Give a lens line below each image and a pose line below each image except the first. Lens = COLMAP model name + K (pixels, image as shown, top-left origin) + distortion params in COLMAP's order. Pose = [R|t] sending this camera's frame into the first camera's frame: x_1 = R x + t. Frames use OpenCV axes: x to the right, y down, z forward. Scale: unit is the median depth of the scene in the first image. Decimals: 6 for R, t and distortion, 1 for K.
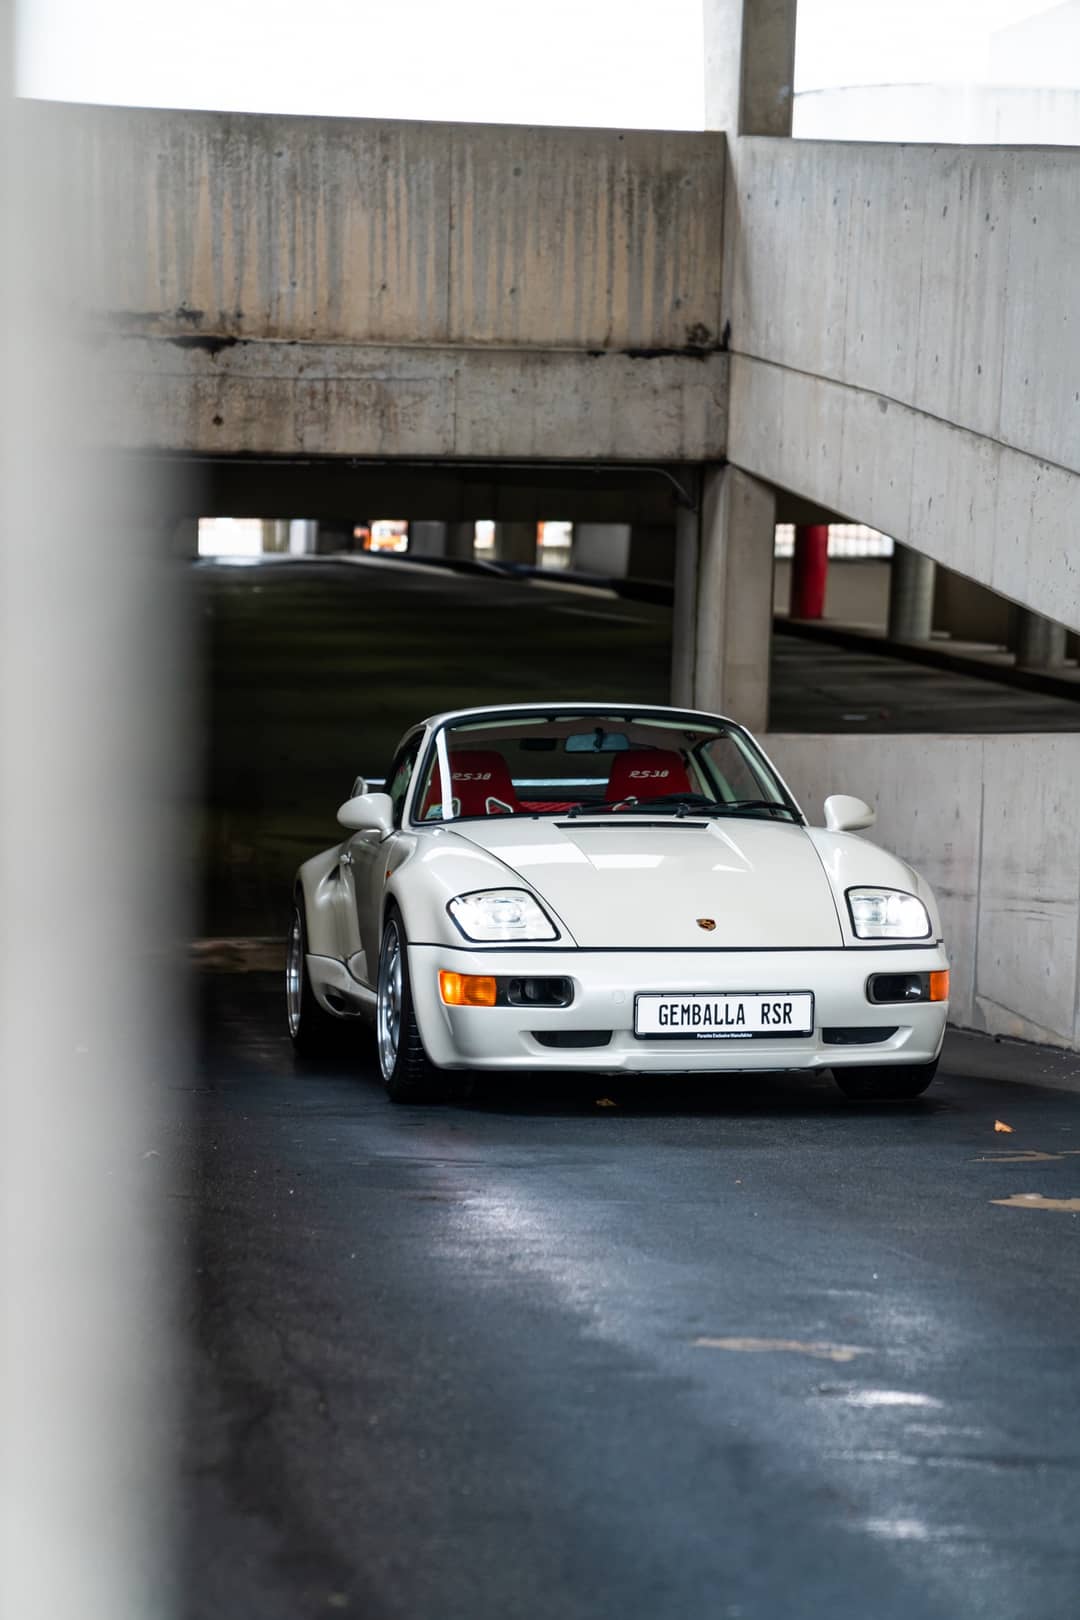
lens RADIAL K [[2950.0, 0, 540.1], [0, 2950.0, 823.0], [0, 0, 1]] dist [0.176292, 0.000000]
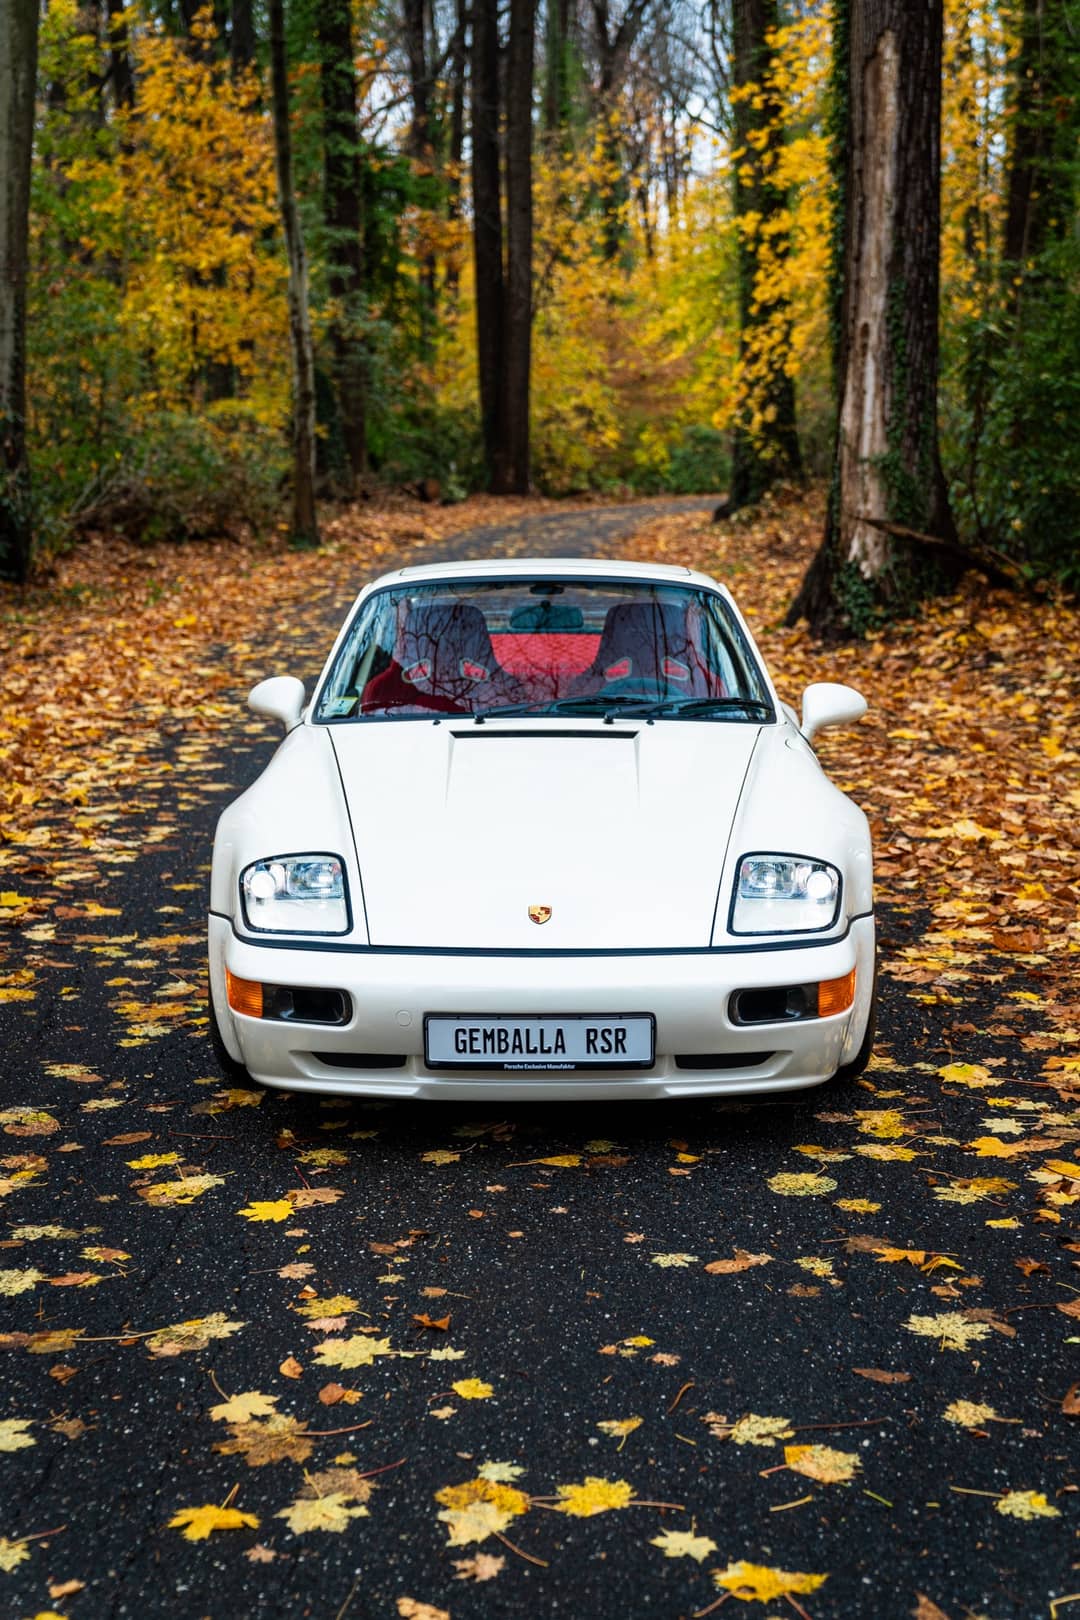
lens RADIAL K [[2287.0, 0, 541.6], [0, 2287.0, 808.1], [0, 0, 1]] dist [0.084872, 0.000000]
pose [[0.982658, 0.030208, -0.182949, 0.085537], [-0.000703, 0.987240, 0.159235, -0.047021], [0.185425, -0.156345, 0.970141, 0.201489]]
